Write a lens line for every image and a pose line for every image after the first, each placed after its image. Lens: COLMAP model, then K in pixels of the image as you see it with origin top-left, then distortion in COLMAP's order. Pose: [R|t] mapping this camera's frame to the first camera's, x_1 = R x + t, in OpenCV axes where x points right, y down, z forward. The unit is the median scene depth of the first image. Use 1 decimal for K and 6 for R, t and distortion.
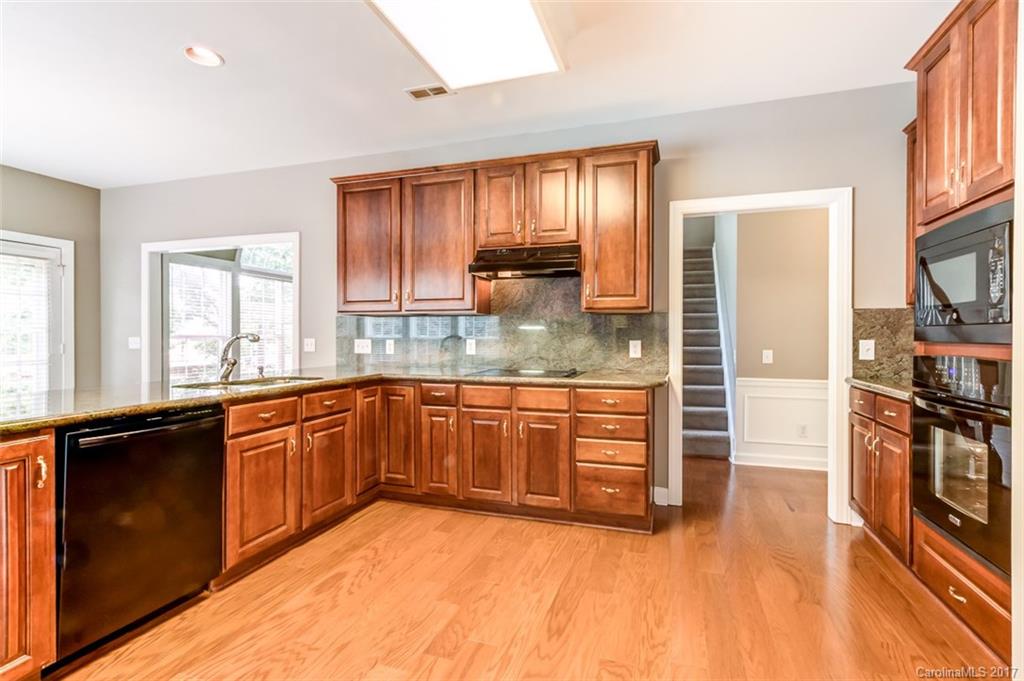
lens RADIAL K [[469.1, 0, 515.5], [0, 469.1, 338.0], [0, 0, 1]] dist [0.002135, 0.000585]
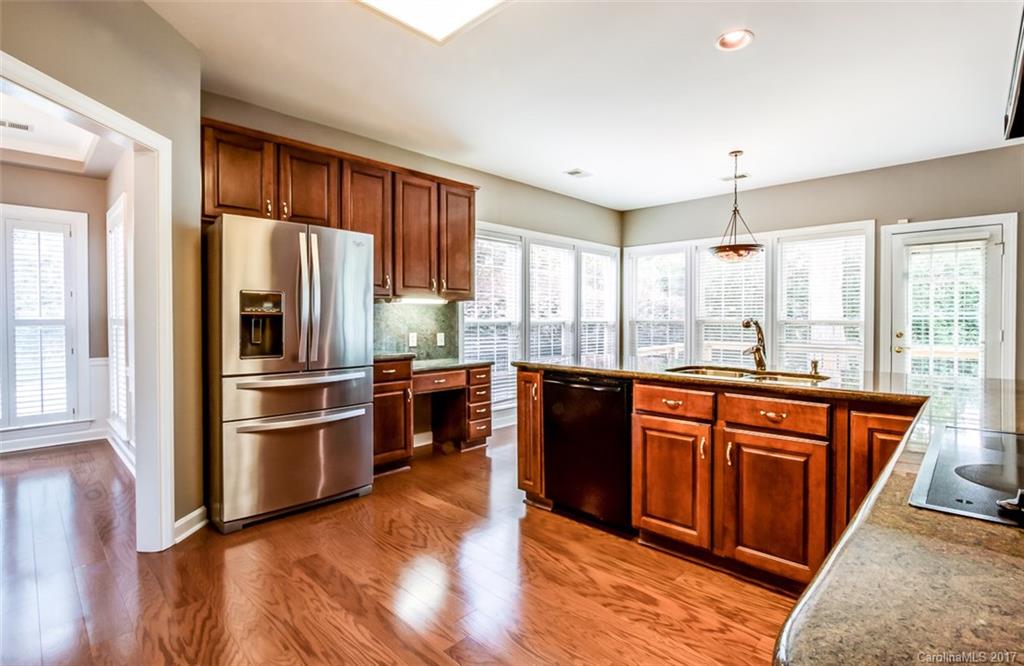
lens RADIAL K [[478.2, 0, 513.9], [0, 478.2, 325.5], [0, 0, 1]] dist [-0.001623, -0.000195]
pose [[-0.419653, 0.012619, -0.907597, 0.539136], [-0.004408, 0.999863, 0.015940, -0.010257], [0.907674, 0.010690, -0.419540, 1.185450]]
